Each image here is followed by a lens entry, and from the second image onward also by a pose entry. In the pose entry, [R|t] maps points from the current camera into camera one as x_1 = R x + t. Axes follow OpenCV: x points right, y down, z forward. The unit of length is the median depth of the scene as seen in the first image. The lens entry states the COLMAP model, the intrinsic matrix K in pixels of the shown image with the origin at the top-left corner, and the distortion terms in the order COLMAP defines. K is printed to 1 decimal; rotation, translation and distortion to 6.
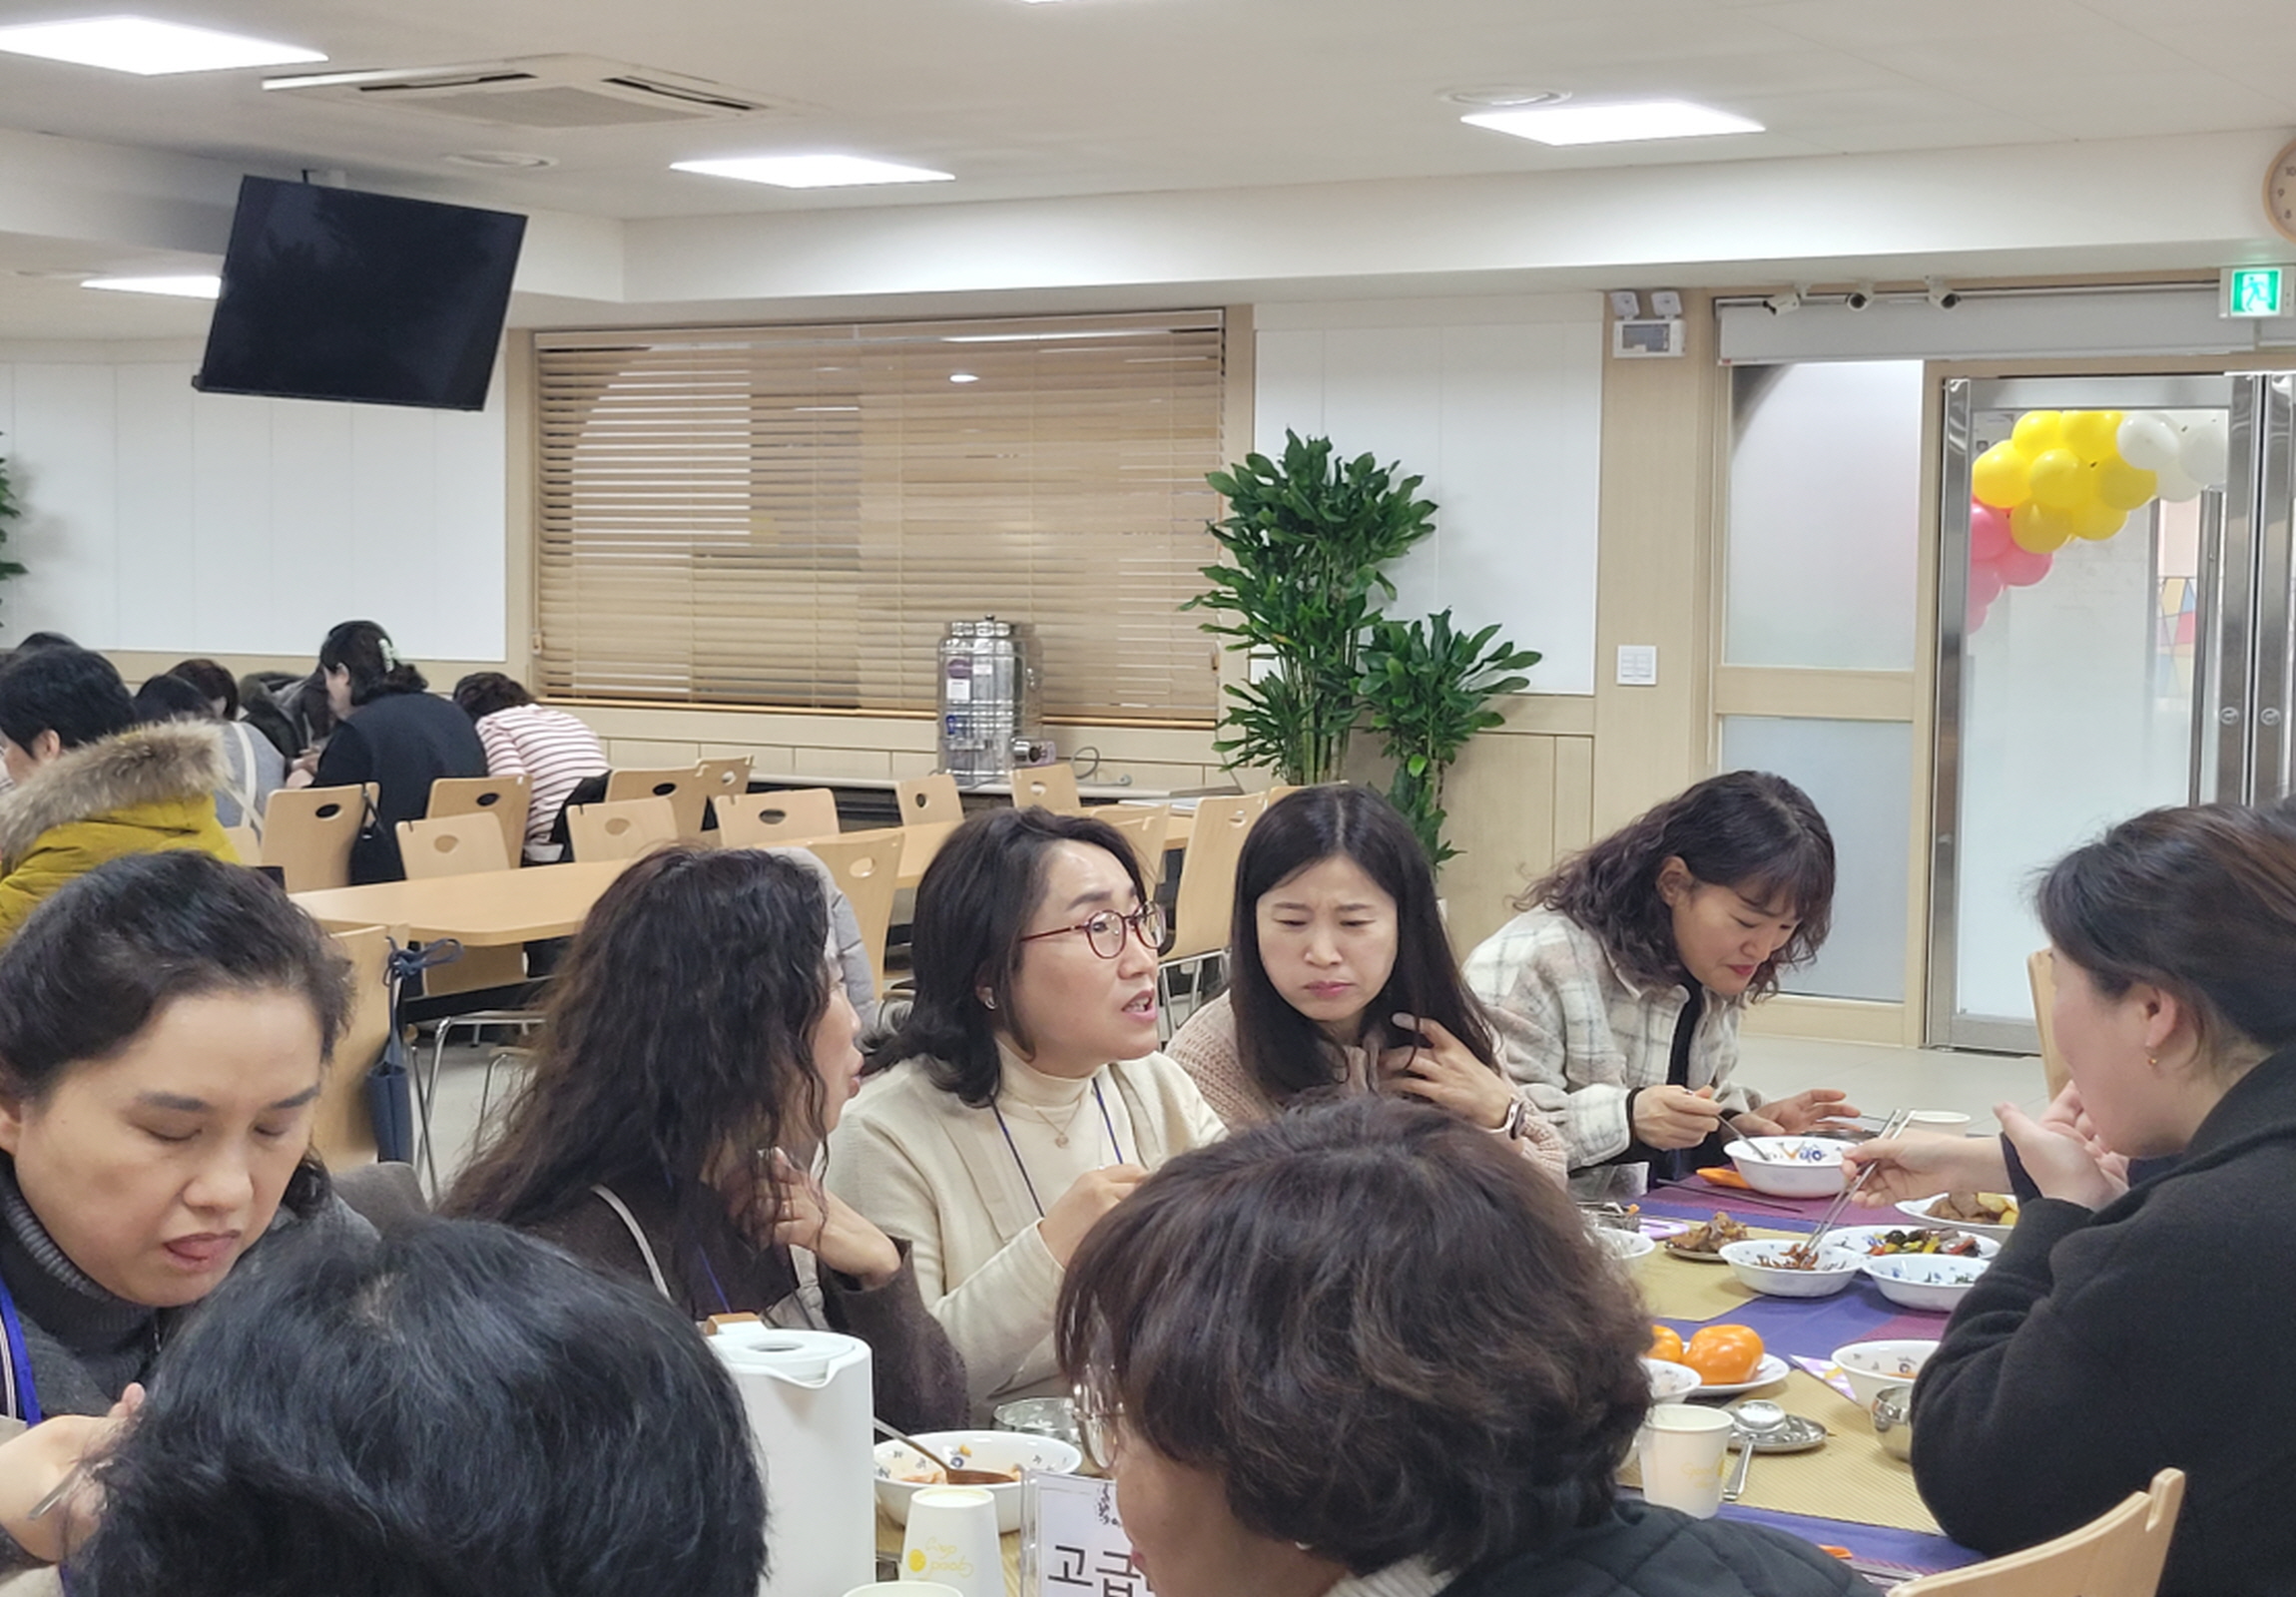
lens RADIAL K [[3439.8, 0, 1203.4], [0, 3439.8, 801.3], [0, 0, 1]] dist [0.033091, 0.008488]
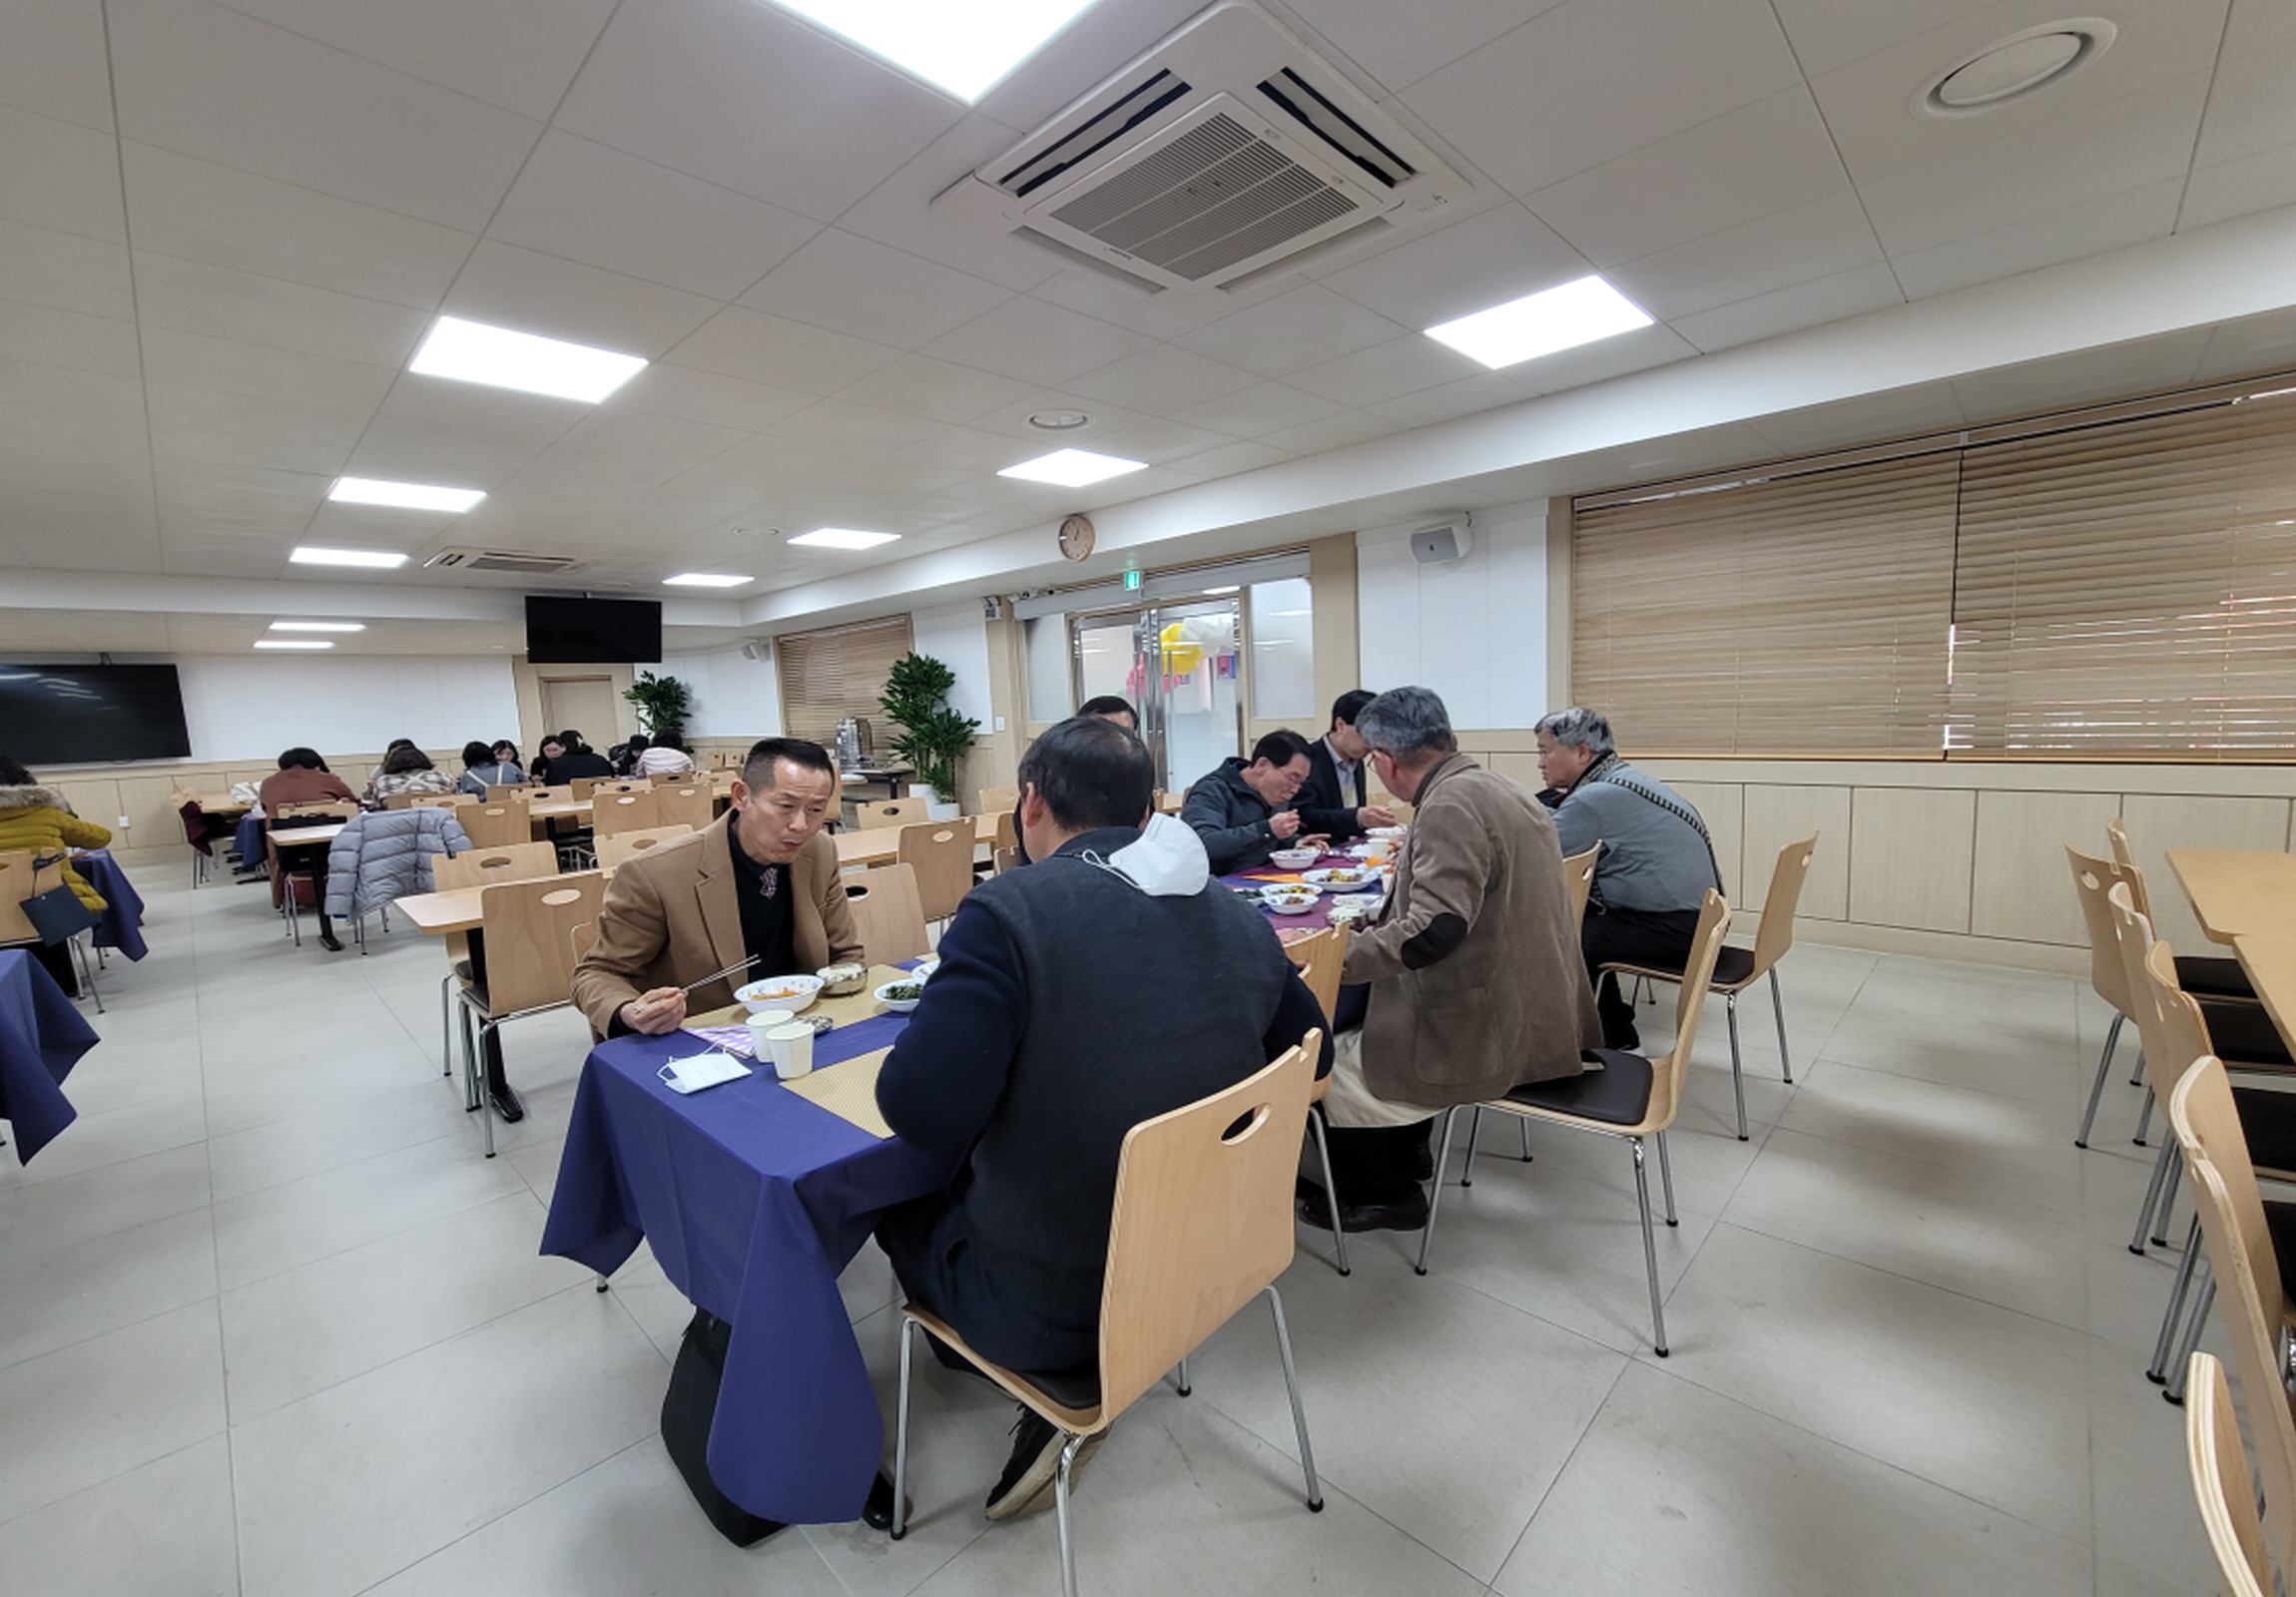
lens RADIAL K [[932.7, 0, 1161.0], [0, 932.7, 800.1], [0, 0, 1]] dist [0.006270, -0.003826]
pose [[0.971798, -0.029664, -0.233941, 0.436368], [0.040697, 0.998268, 0.042476, -0.001962], [0.232275, -0.050798, 0.971323, 0.235022]]
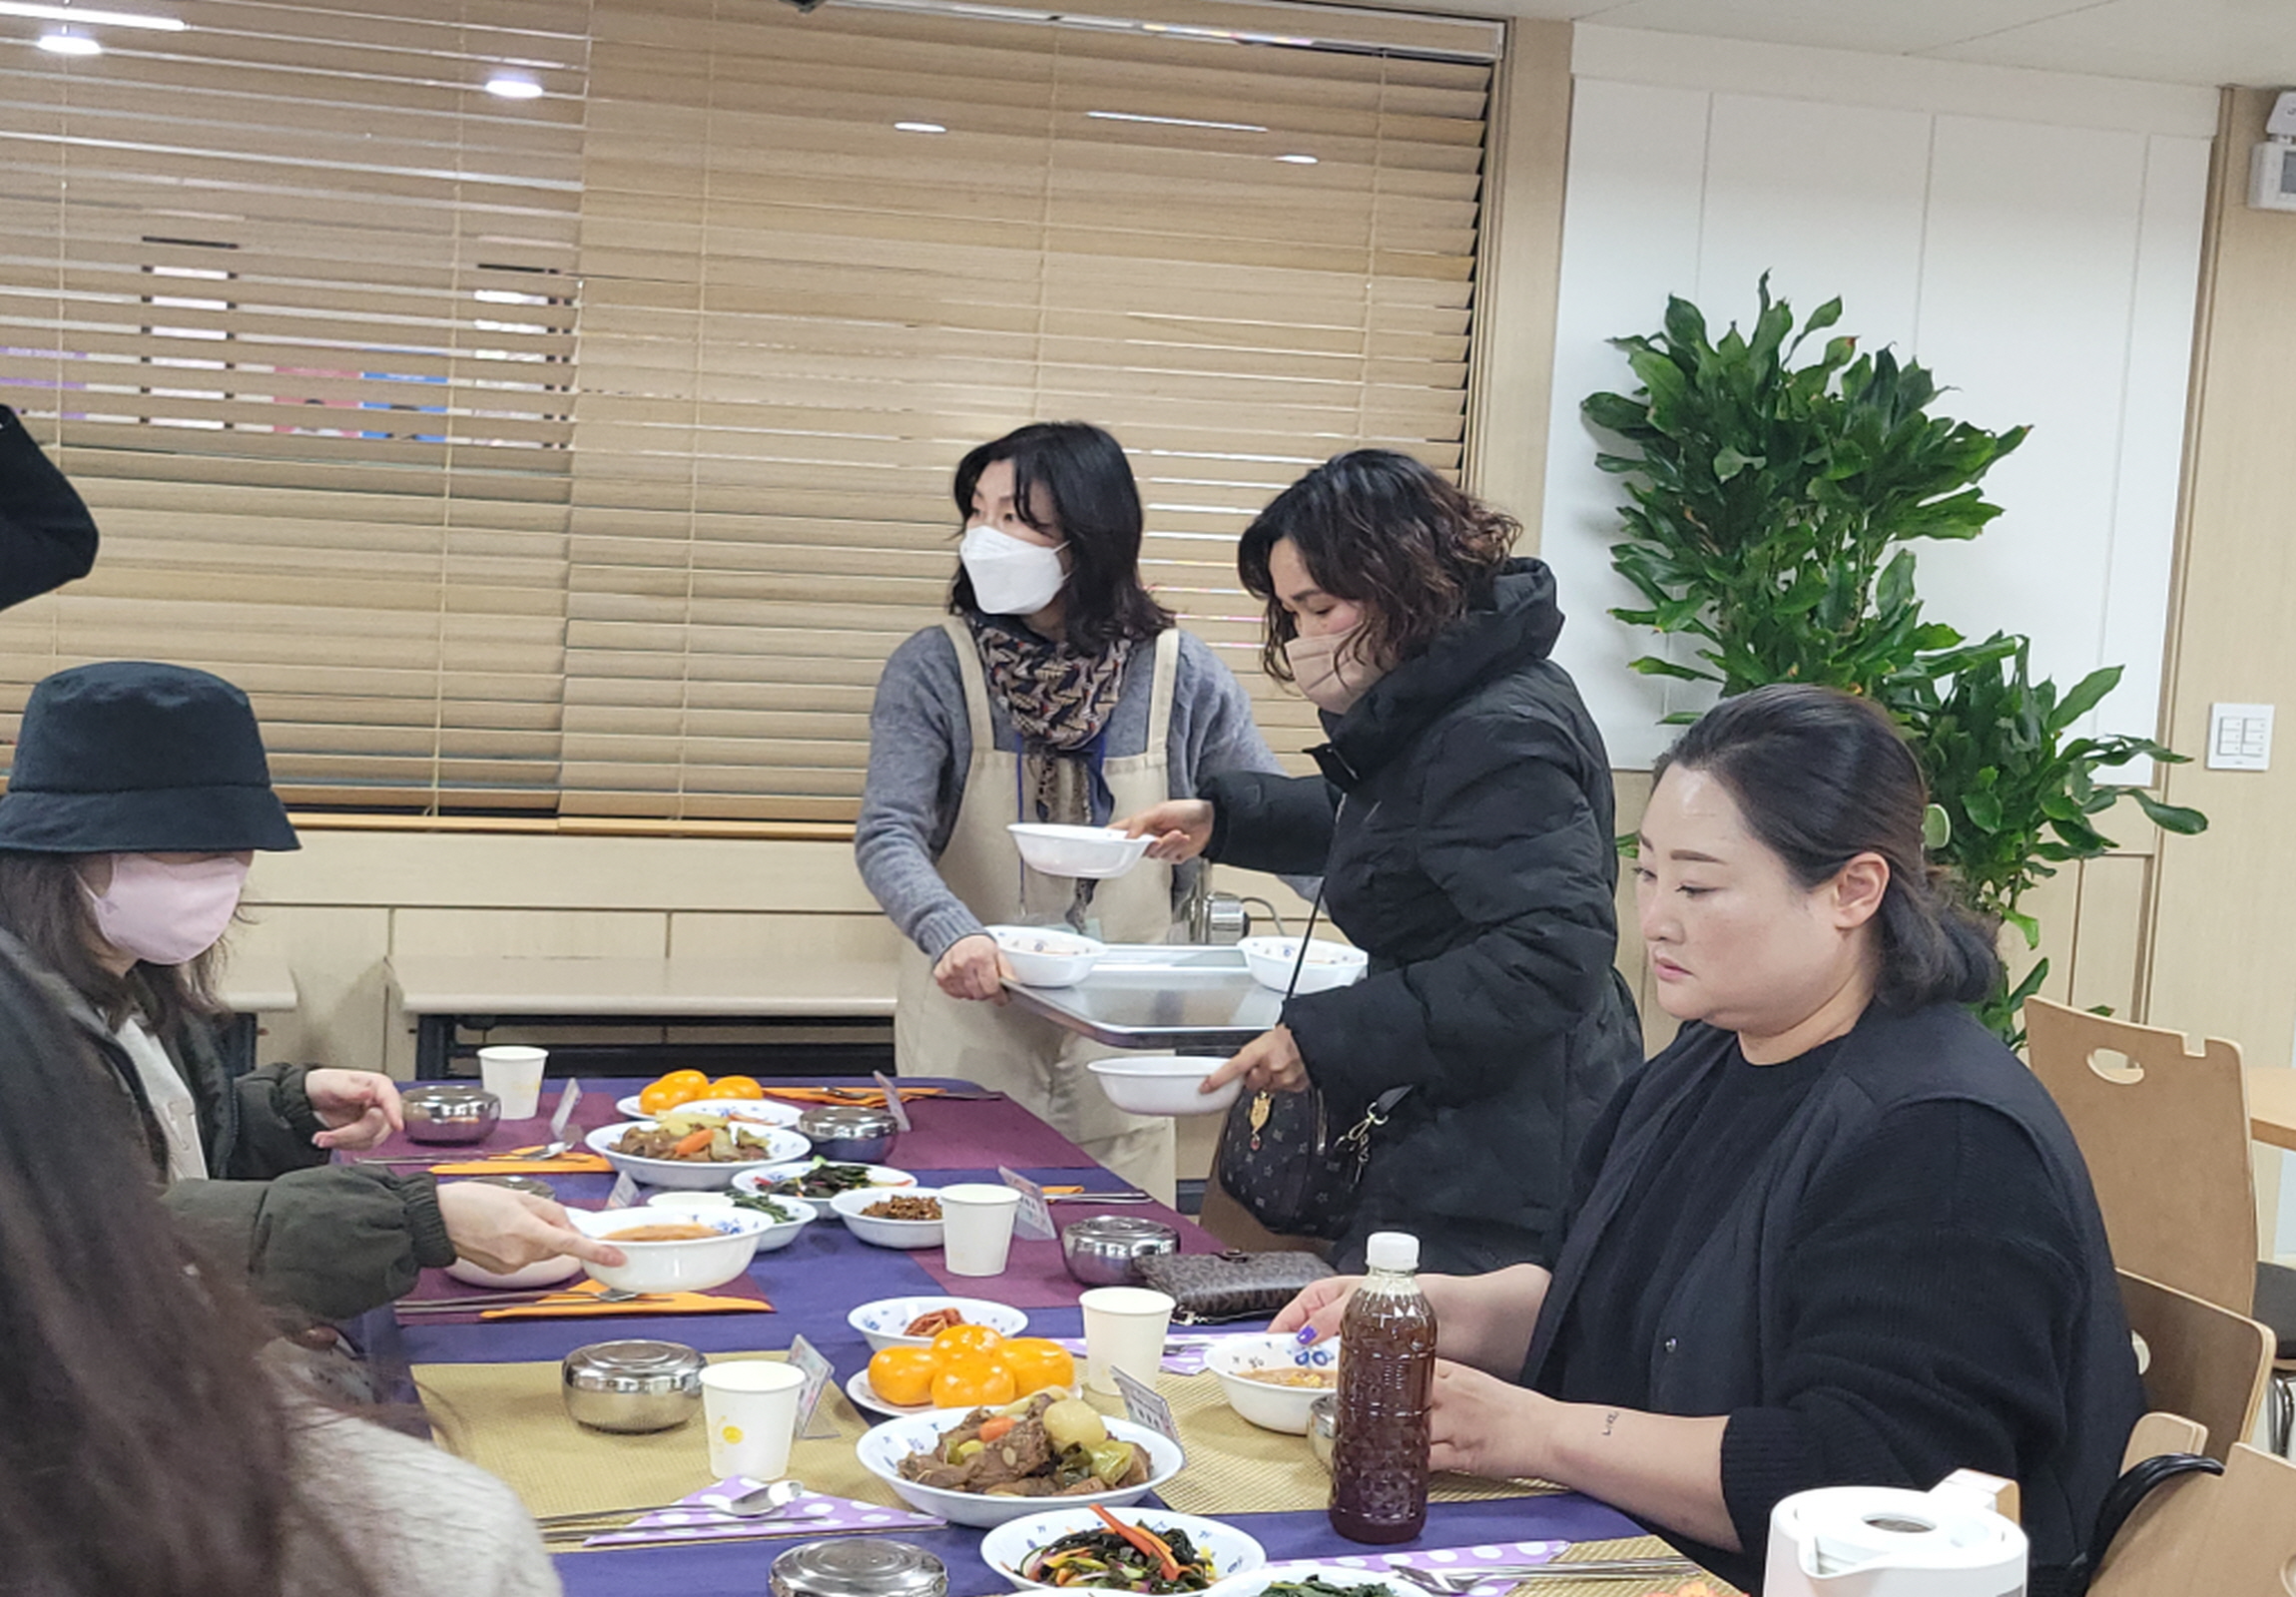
lens RADIAL K [[3439.8, 0, 1203.4], [0, 3439.8, 801.3], [0, 0, 1]] dist [0.033091, 0.008488]
pose [[0.662944, -0.029905, 0.748071, -0.419087], [0.006109, 0.999385, 0.034538, -0.048776], [-0.748644, -0.018327, 0.662719, 0.722930]]
